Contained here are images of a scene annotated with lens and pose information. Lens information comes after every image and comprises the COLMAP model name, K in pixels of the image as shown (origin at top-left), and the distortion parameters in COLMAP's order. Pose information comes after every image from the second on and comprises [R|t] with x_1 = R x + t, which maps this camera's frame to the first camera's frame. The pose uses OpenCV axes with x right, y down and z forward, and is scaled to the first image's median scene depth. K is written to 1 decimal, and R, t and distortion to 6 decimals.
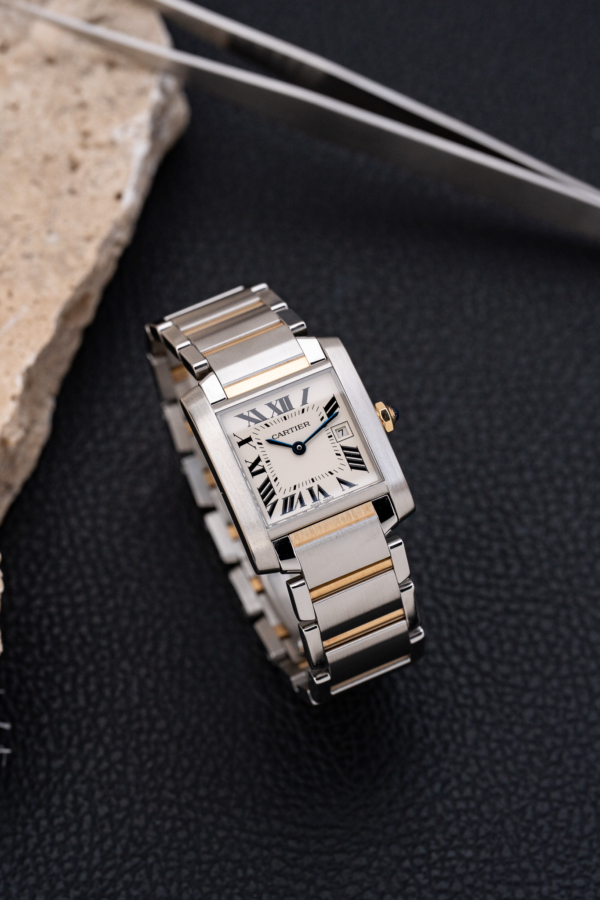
lens RADIAL K [[3772.4, 0, 314.5], [0, 3772.4, 436.6], [0, 0, 1]] dist [0.854096, 3.013157]
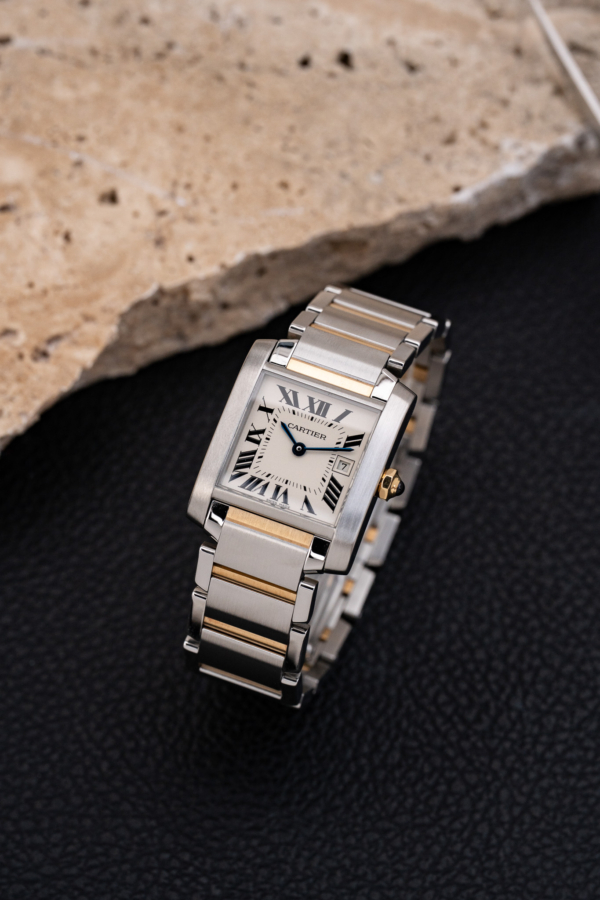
lens RADIAL K [[3772.4, 0, 314.5], [0, 3772.4, 436.6], [0, 0, 1]] dist [0.854096, 3.013157]
pose [[0.697181, 0.638708, -0.325562, 0.297268], [-0.640090, 0.759103, 0.118522, -0.111276], [0.322836, 0.125758, 0.938063, 0.060615]]
